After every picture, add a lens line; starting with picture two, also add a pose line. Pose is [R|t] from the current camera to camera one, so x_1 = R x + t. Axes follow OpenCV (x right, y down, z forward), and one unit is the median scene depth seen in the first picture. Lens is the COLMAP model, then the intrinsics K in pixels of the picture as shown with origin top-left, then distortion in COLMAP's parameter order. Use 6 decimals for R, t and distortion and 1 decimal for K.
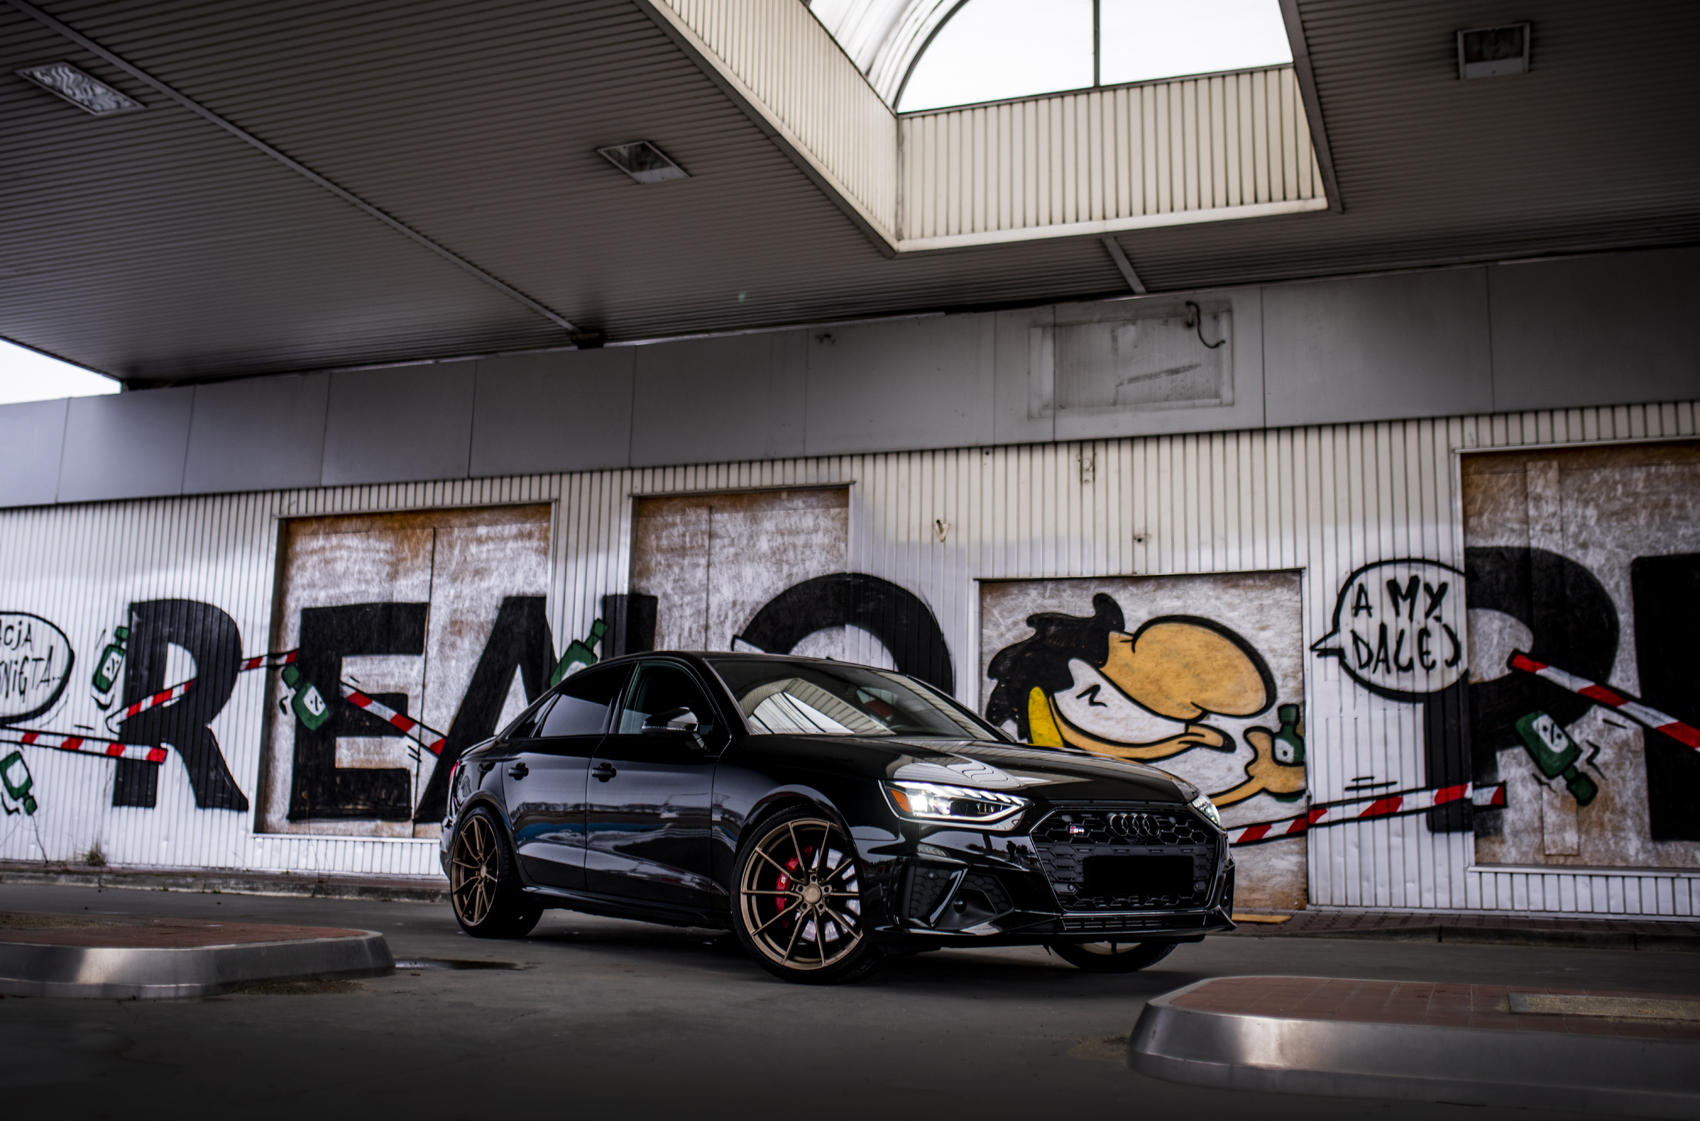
lens RADIAL K [[1691.8, 0, 841.7], [0, 1691.8, 554.2], [0, 0, 1]] dist [-0.036077, 0.000000]
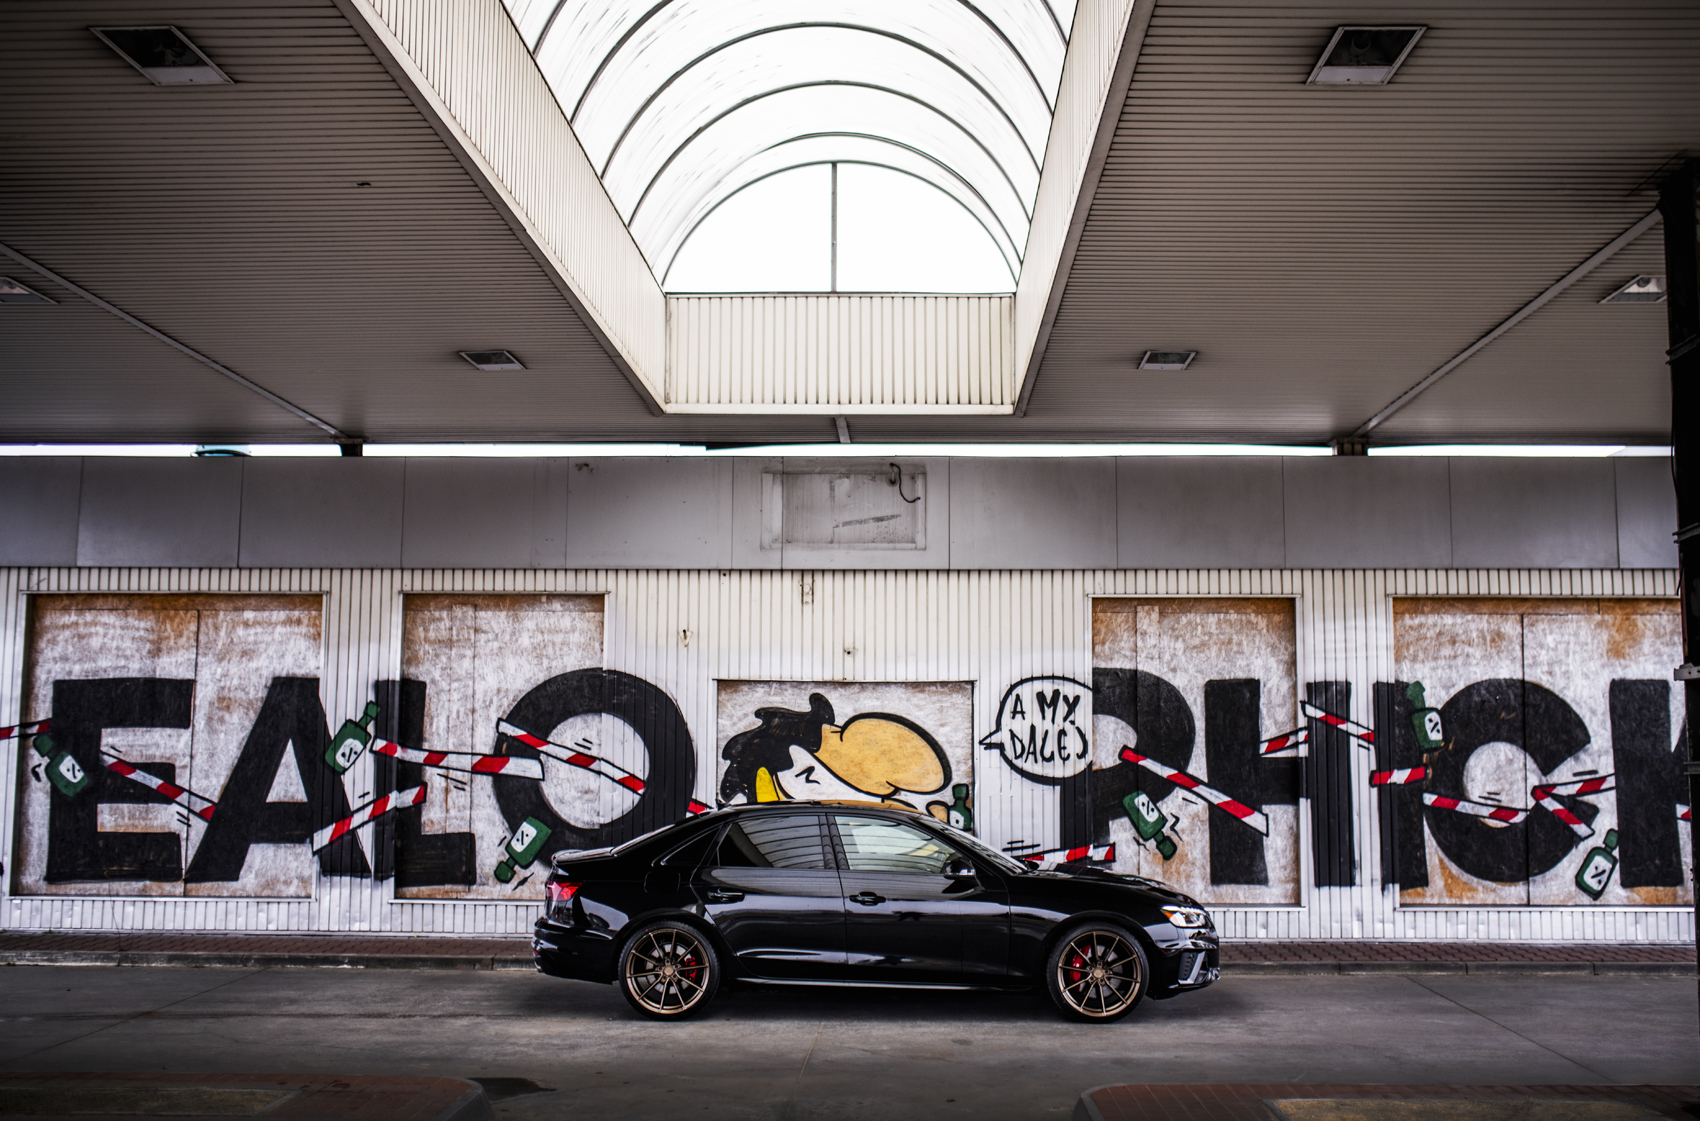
lens RADIAL K [[1691.8, 0, 891.8], [0, 1691.8, 578.3], [0, 0, 1]] dist [-0.036077, 0.000000]
pose [[0.941077, 0.013931, 0.337906, -0.218223], [-0.039585, 0.996821, 0.069150, -0.149972], [-0.335869, -0.078451, 0.938636, -0.190319]]
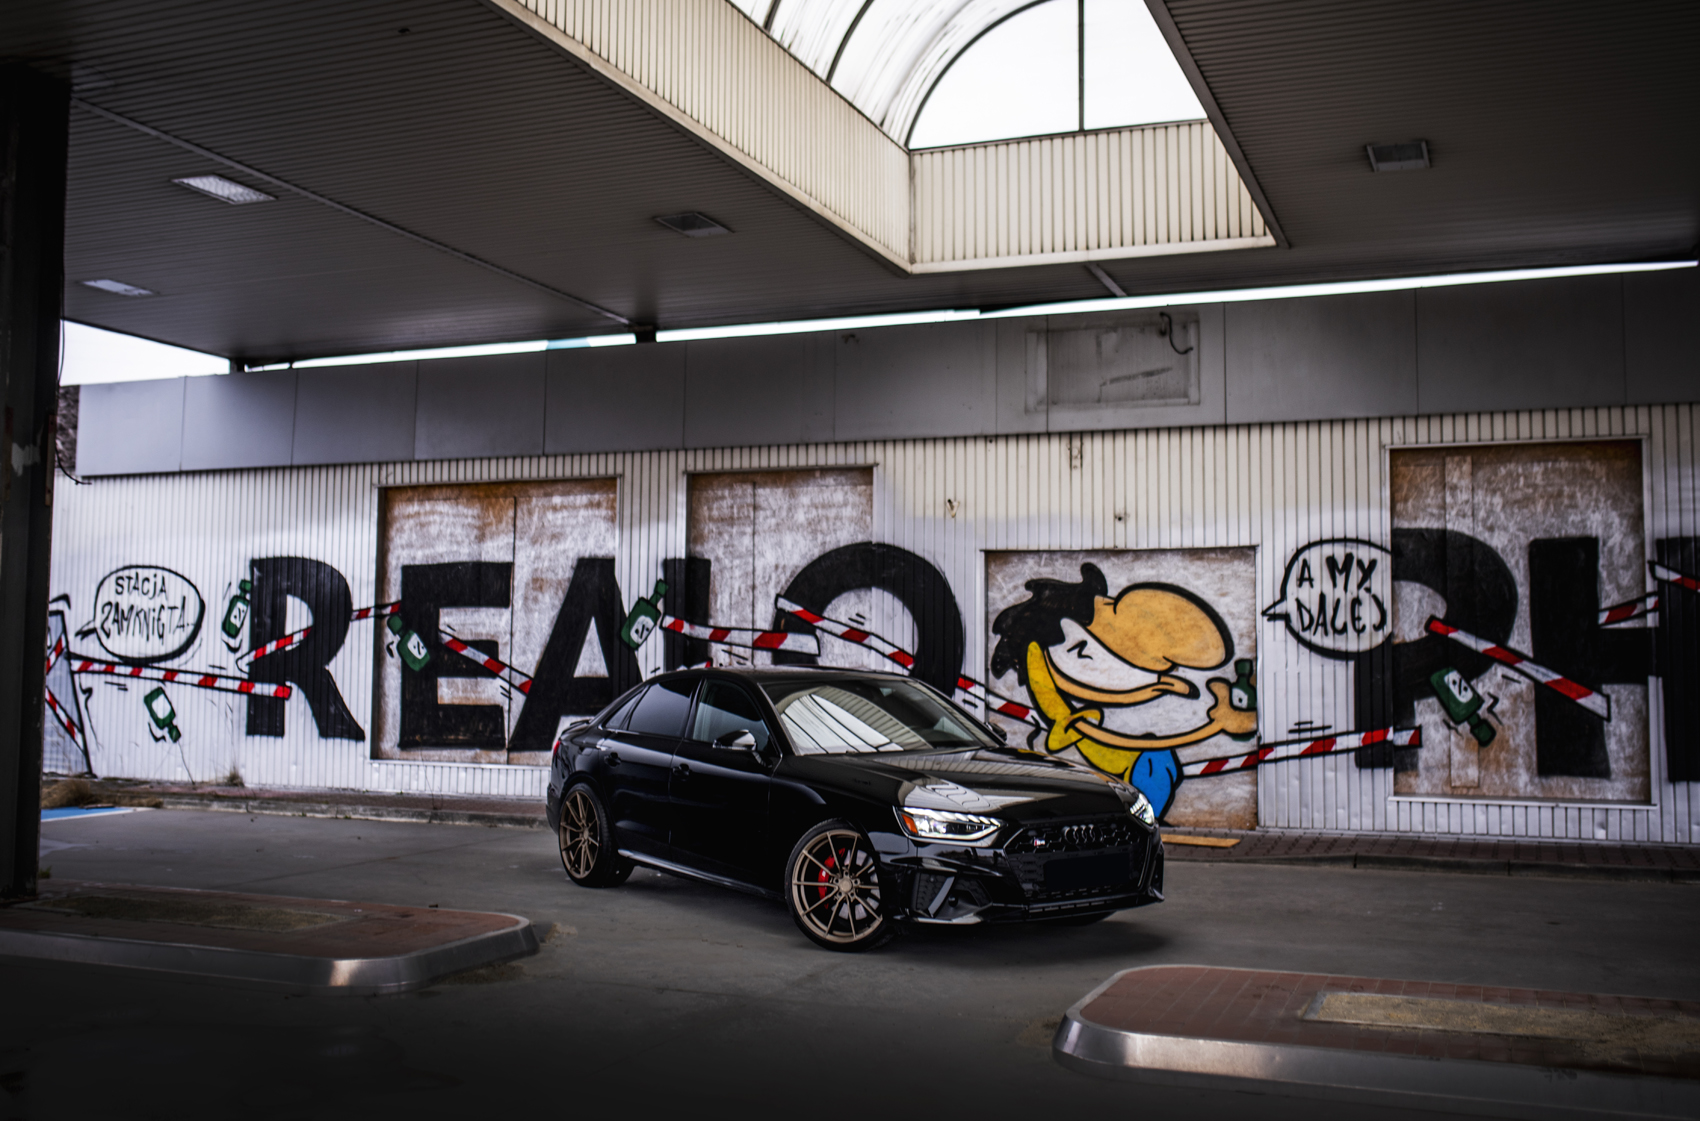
lens RADIAL K [[1691.8, 0, 849.1], [0, 1691.8, 546.3], [0, 0, 1]] dist [-0.036077, 0.000000]
pose [[0.999711, -0.017110, -0.016908, 0.007021], [0.018711, 0.994852, 0.099593, -0.108251], [0.015116, -0.099881, 0.994885, -0.173705]]
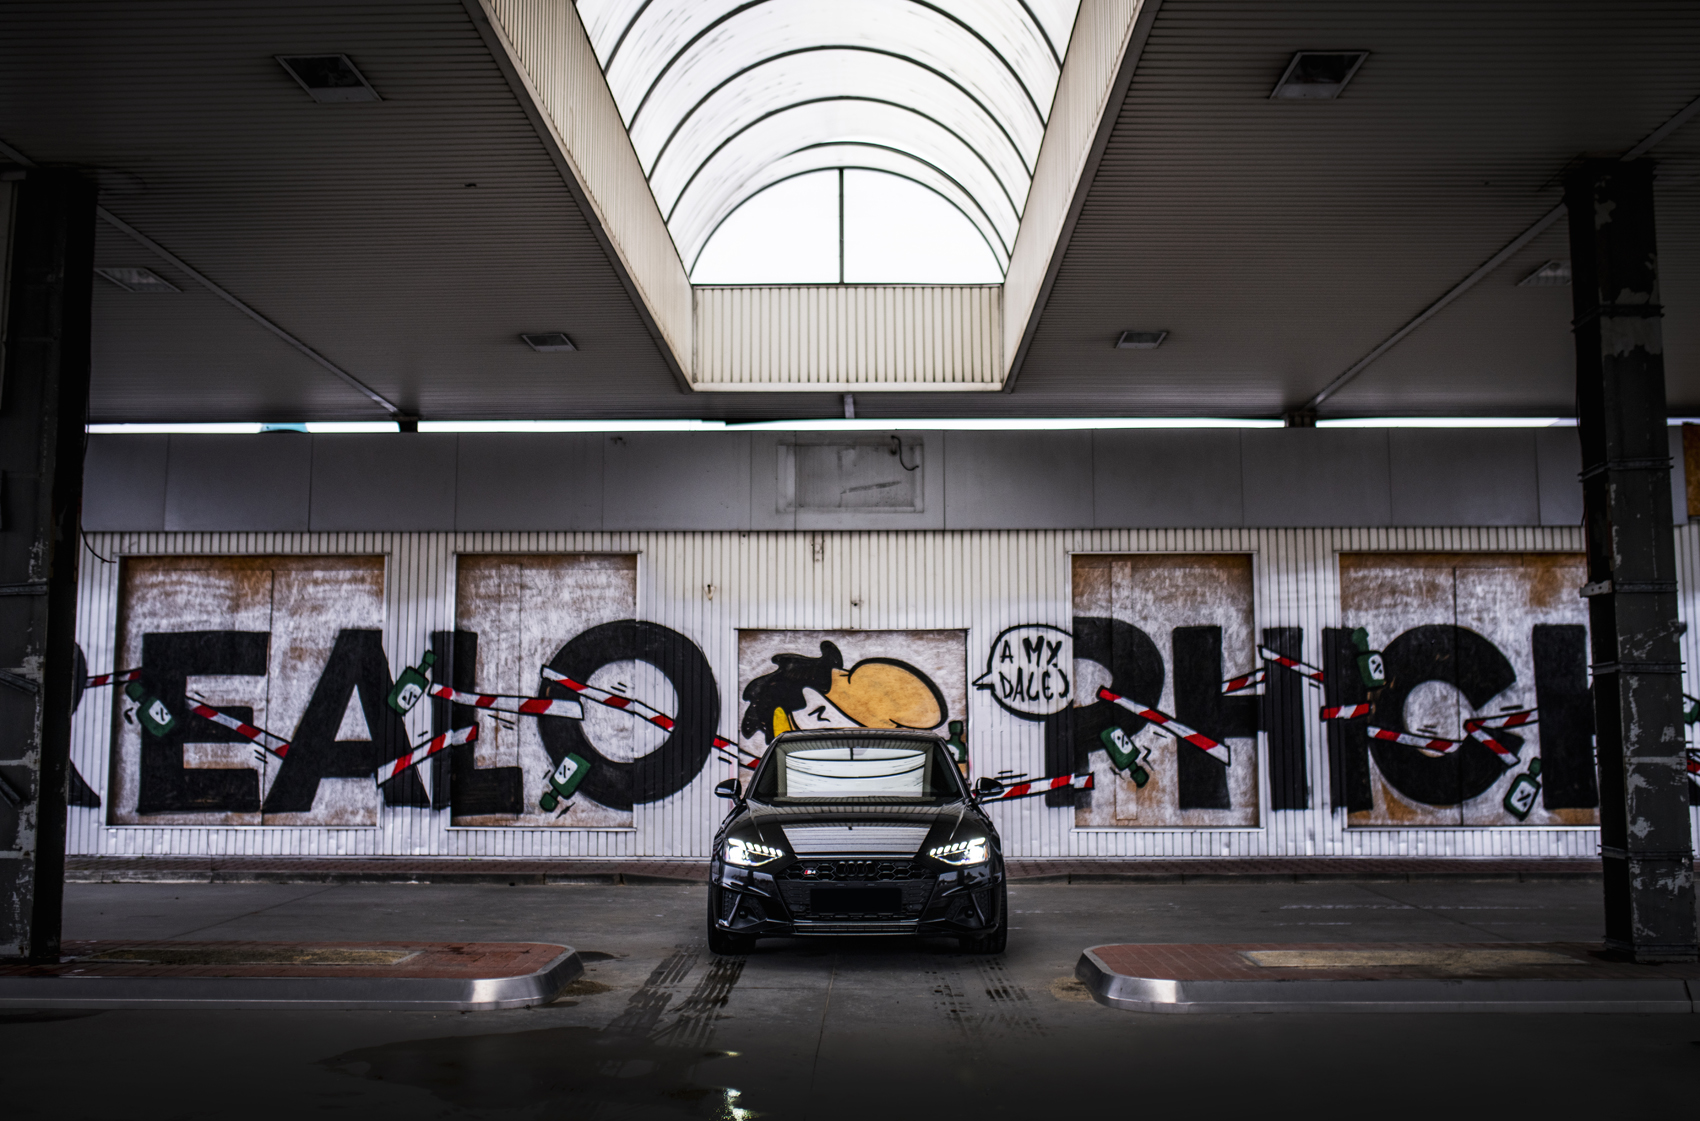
lens RADIAL K [[1629.4, 0, 859.5], [0, 1629.4, 555.6], [0, 0, 1]] dist [-0.042082, 0.000000]
pose [[0.939867, 0.011904, 0.341334, -0.282789], [-0.034719, 0.997545, 0.060810, -0.130133], [-0.339772, -0.069004, 0.937973, -0.274981]]
